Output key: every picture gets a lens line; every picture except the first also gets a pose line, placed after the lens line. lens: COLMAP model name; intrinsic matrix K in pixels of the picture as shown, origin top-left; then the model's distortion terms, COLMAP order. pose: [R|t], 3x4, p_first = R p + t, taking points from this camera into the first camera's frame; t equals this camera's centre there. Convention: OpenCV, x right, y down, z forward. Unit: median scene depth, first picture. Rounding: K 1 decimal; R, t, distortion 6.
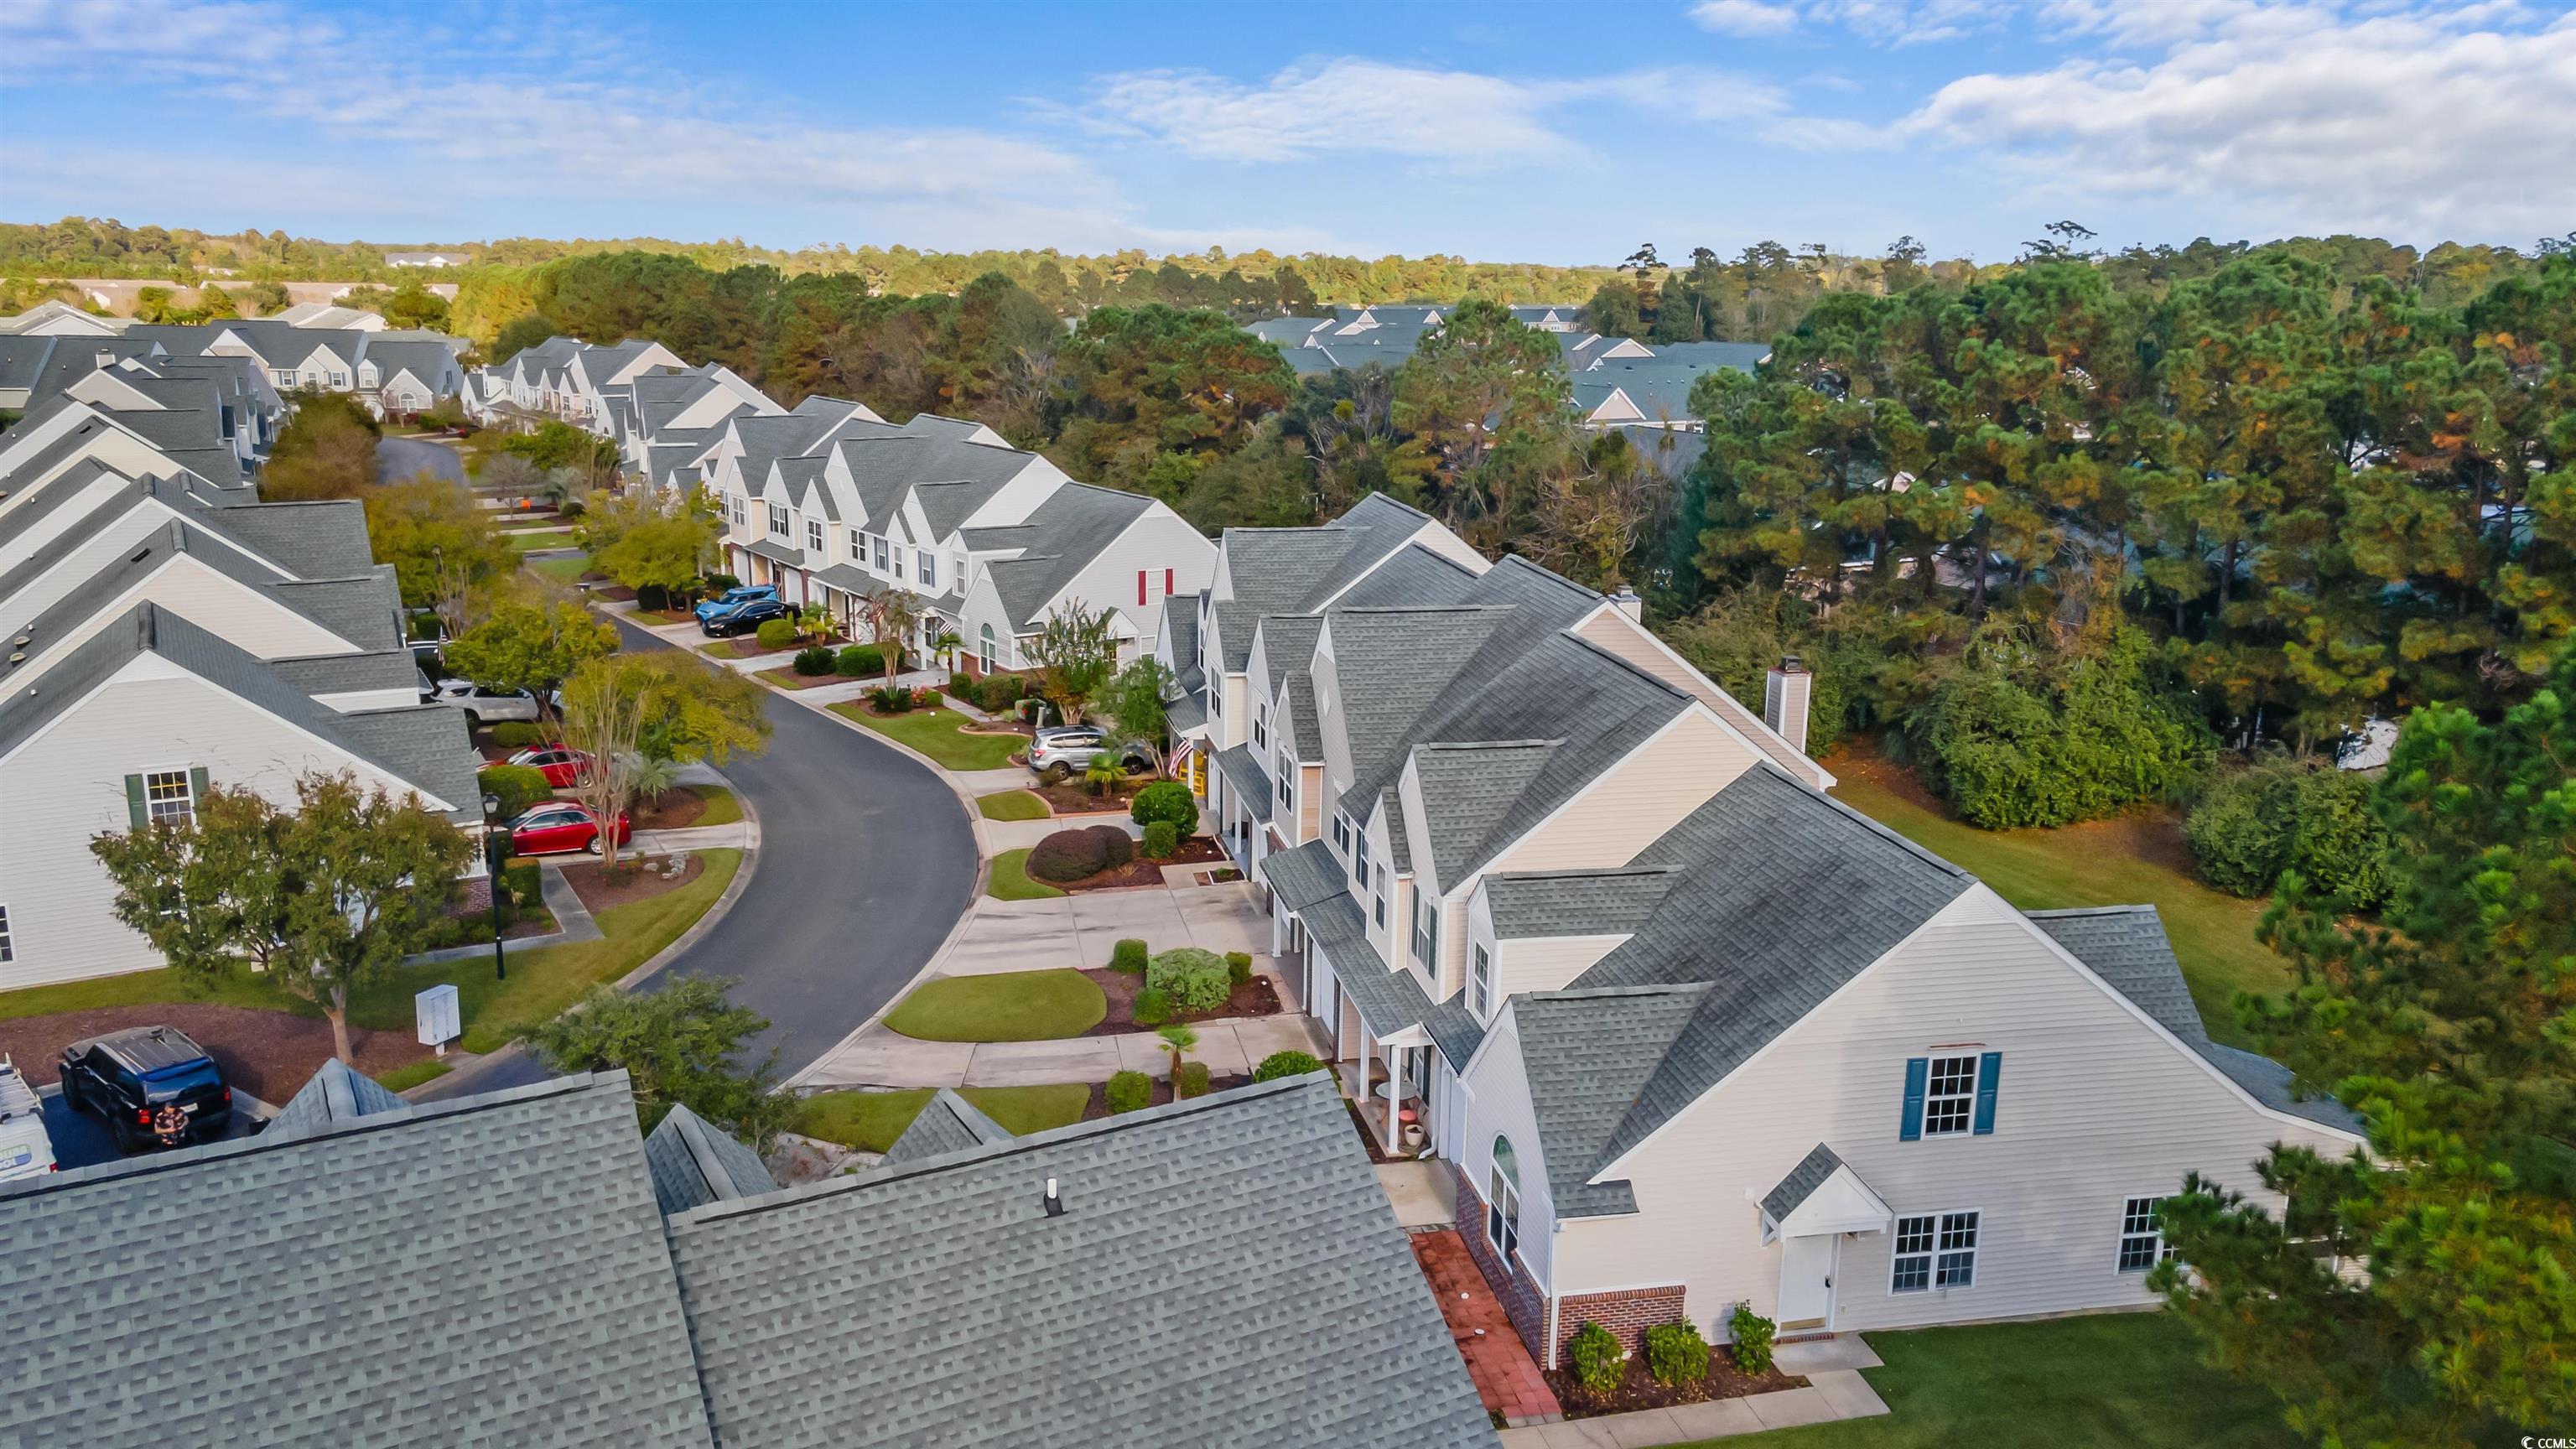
lens RADIAL K [[1867.7, 0, 1300.6], [0, 1867.7, 751.7], [0, 0, 1]] dist [0.017884, 0.010472]
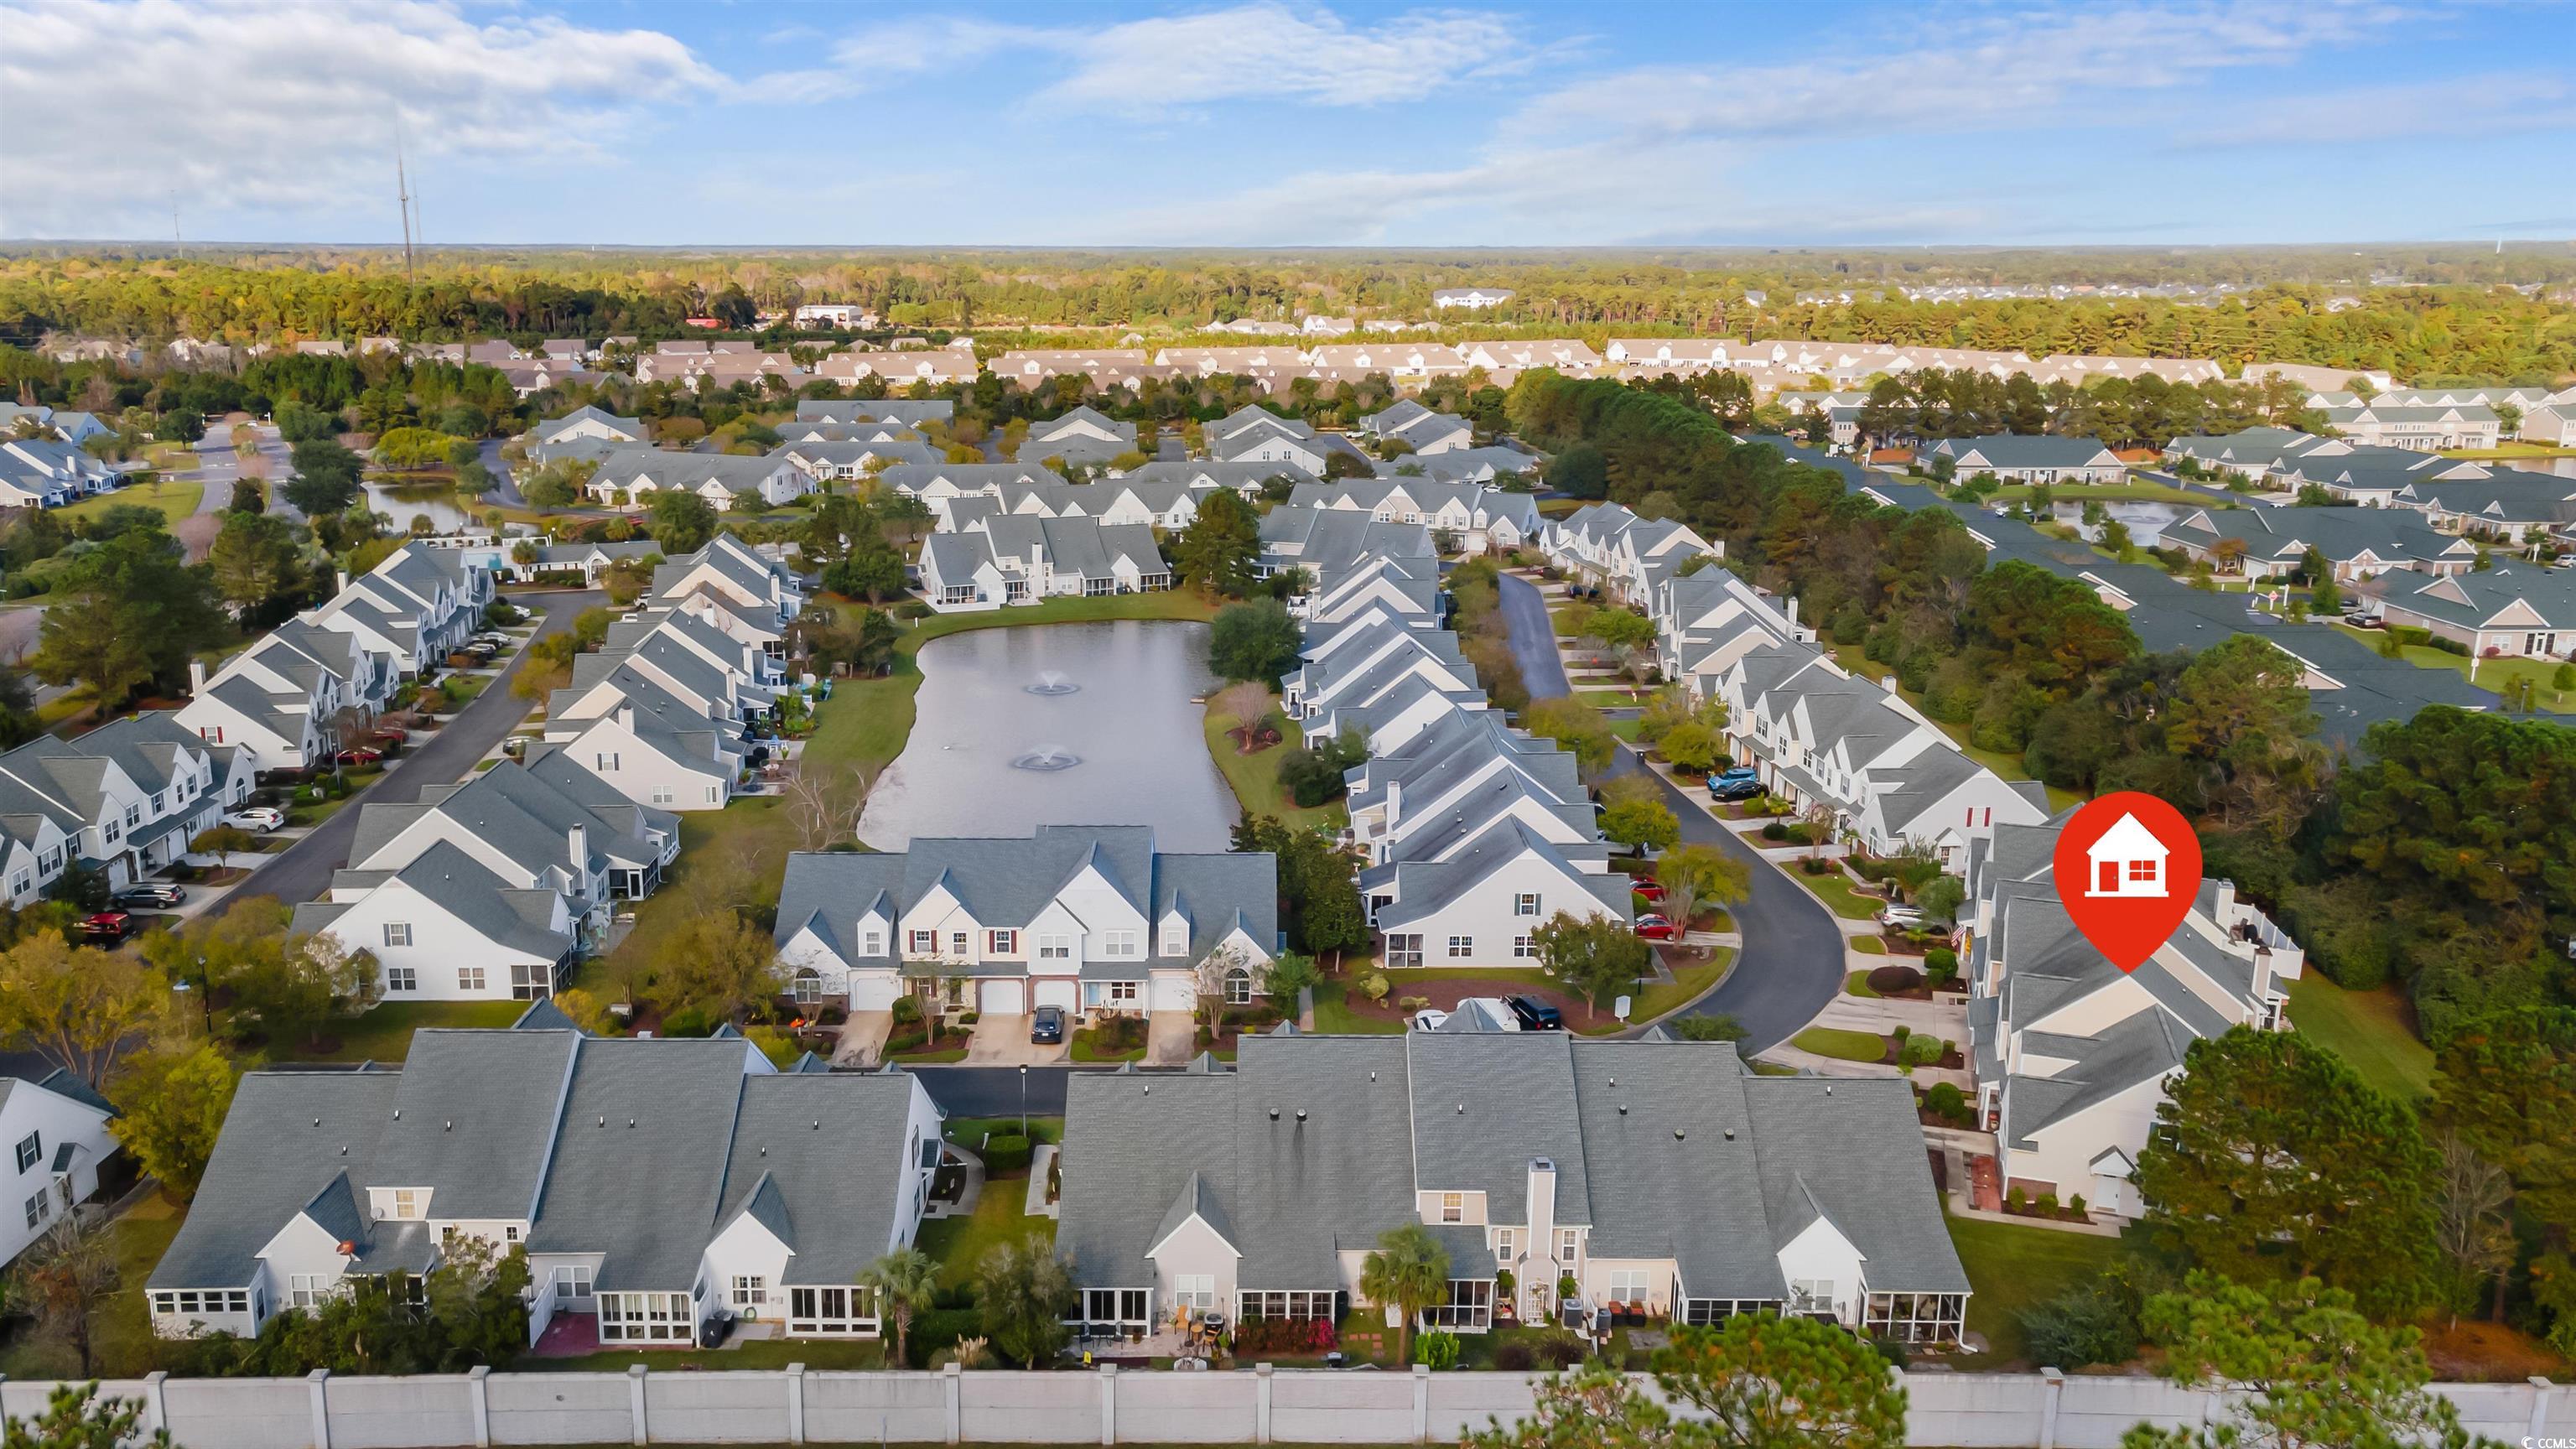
lens RADIAL K [[1867.7, 0, 1312.9], [0, 1867.7, 734.2], [0, 0, 1]] dist [0.017884, 0.010472]
pose [[0.878886, 0.109485, -0.464297, 0.211812], [-0.116315, 0.993114, 0.014007, -0.142413], [0.462633, 0.041694, 0.885569, -0.974120]]
